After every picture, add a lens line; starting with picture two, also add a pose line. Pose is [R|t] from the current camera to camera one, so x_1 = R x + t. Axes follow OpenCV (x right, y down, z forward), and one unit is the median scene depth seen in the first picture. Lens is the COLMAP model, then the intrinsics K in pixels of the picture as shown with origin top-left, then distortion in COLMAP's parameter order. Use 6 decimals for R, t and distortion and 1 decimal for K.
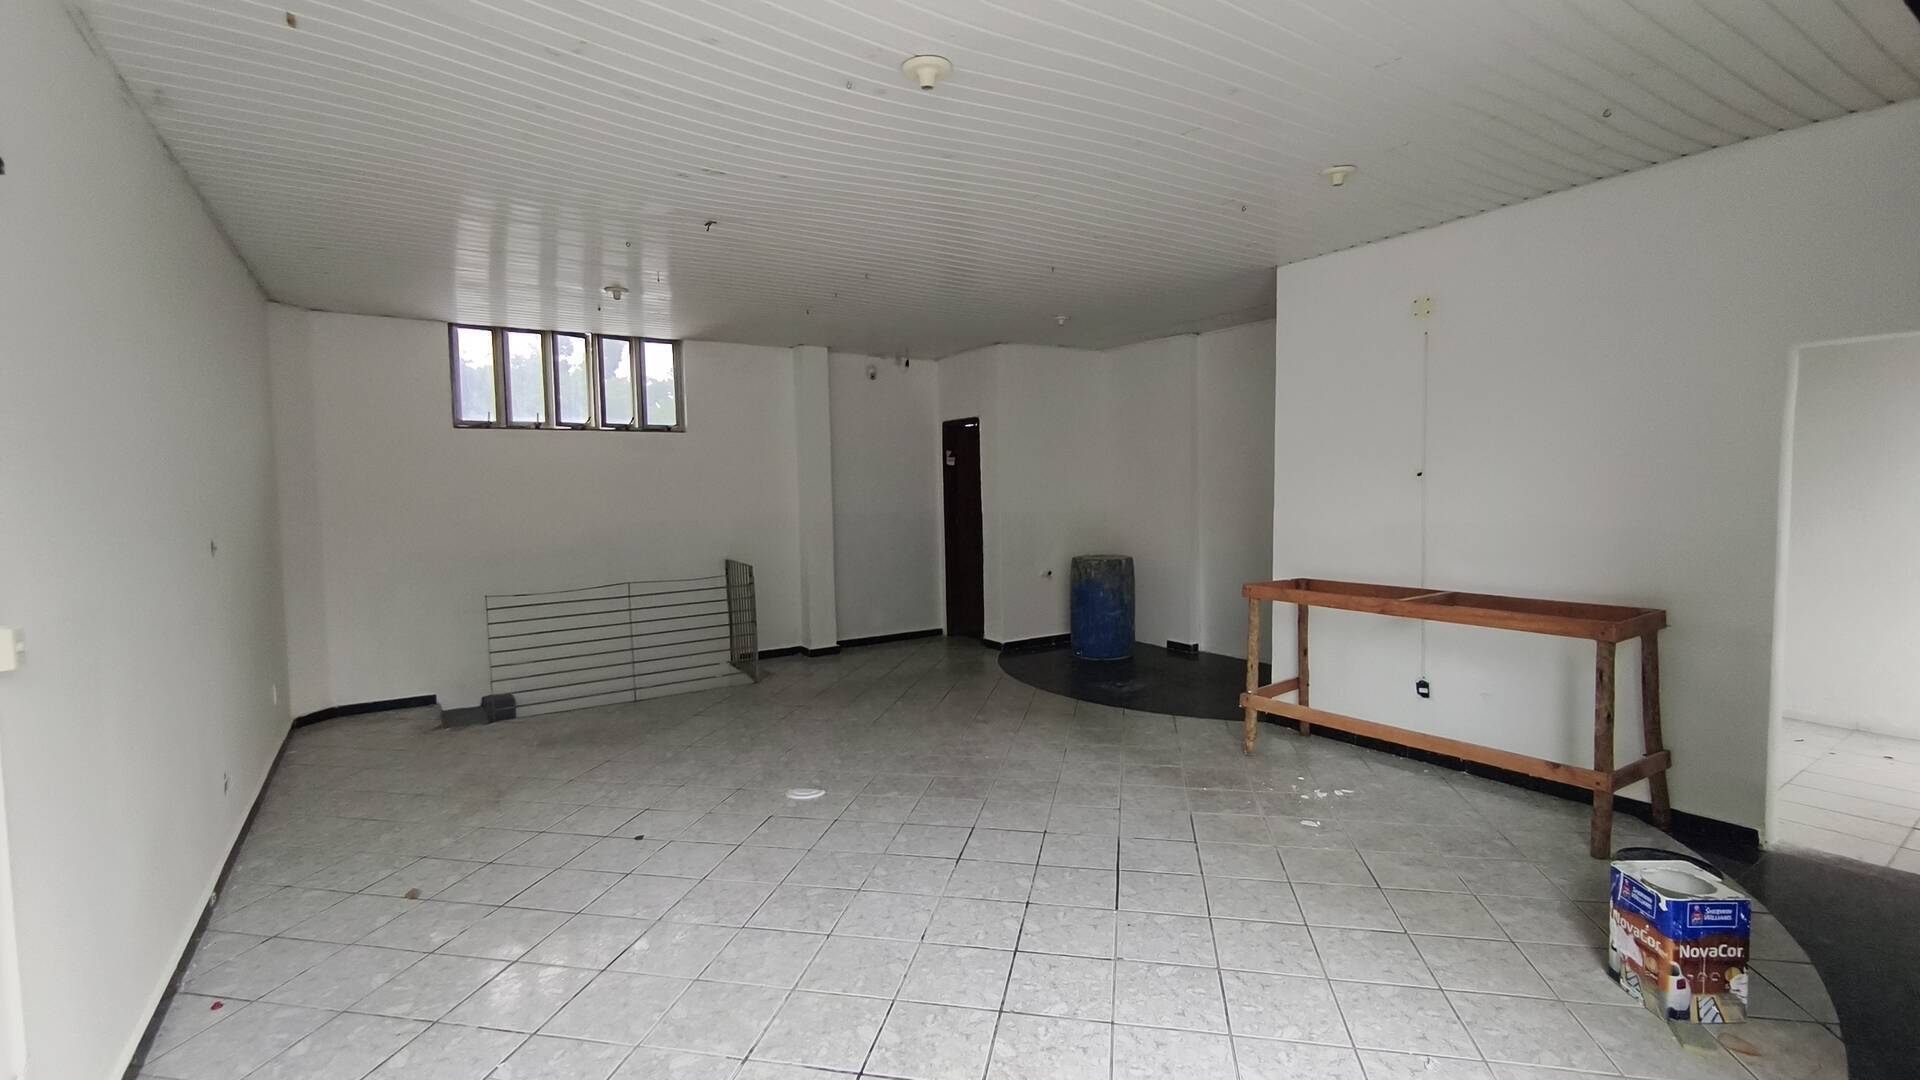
lens RADIAL K [[841.6, 0, 967.7], [0, 841.6, 534.4], [0, 0, 1]] dist [-0.013310, 0.007524]
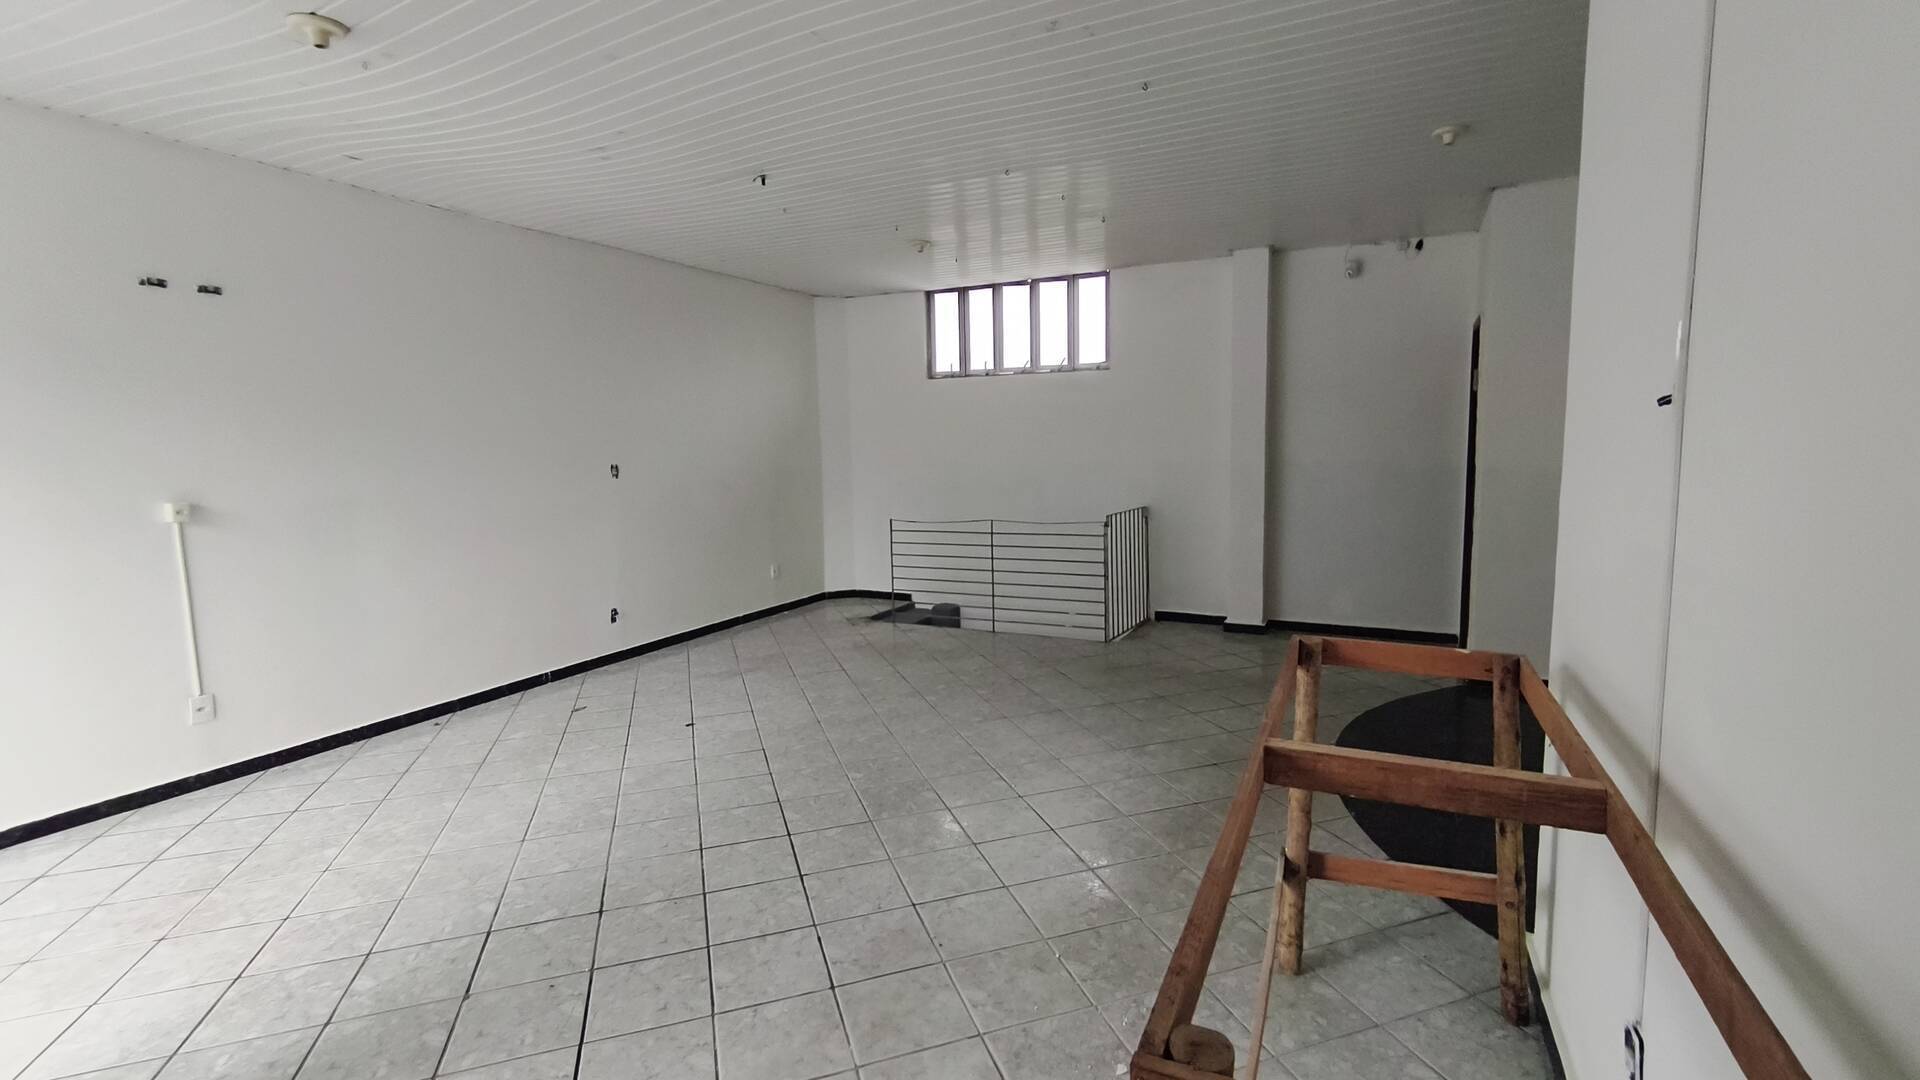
lens RADIAL K [[841.6, 0, 967.7], [0, 841.6, 534.4], [0, 0, 1]] dist [-0.013310, 0.007524]
pose [[0.501898, 0.104974, -0.858533, 0.458448], [-0.037992, 0.994325, 0.099367, -0.026746], [0.864092, -0.017255, 0.503038, 0.419792]]
